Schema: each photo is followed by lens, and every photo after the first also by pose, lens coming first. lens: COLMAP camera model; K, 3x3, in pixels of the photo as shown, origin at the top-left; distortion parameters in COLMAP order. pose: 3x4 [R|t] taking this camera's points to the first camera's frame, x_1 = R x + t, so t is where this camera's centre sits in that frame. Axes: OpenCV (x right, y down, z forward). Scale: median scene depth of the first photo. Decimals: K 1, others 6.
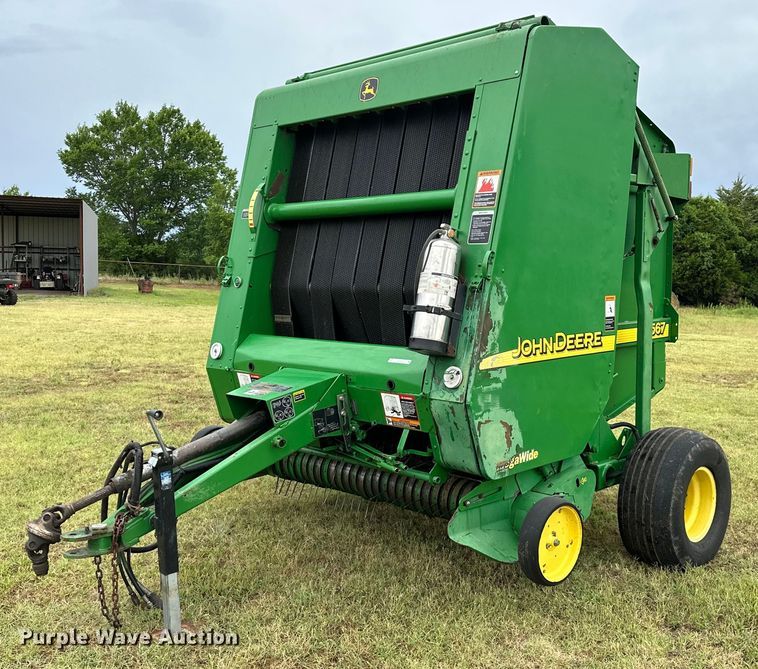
lens RADIAL K [[844.8, 0, 379.0], [0, 844.8, 334.5], [0, 0, 1]] dist [0.102790, -0.000822]
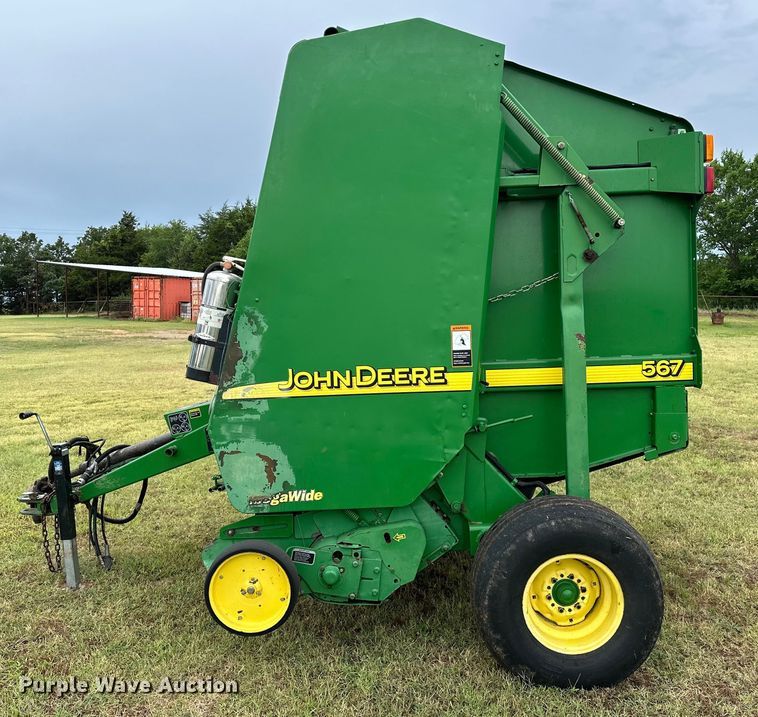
lens RADIAL K [[717.2, 0, 379.1], [0, 717.2, 340.8], [0, 0, 1]] dist [0.099492, -0.009580]
pose [[0.718192, 0.010812, -0.695761, 0.772638], [-0.029612, 0.999448, -0.015035, -0.018278], [0.695214, 0.031401, 0.718116, 0.469403]]
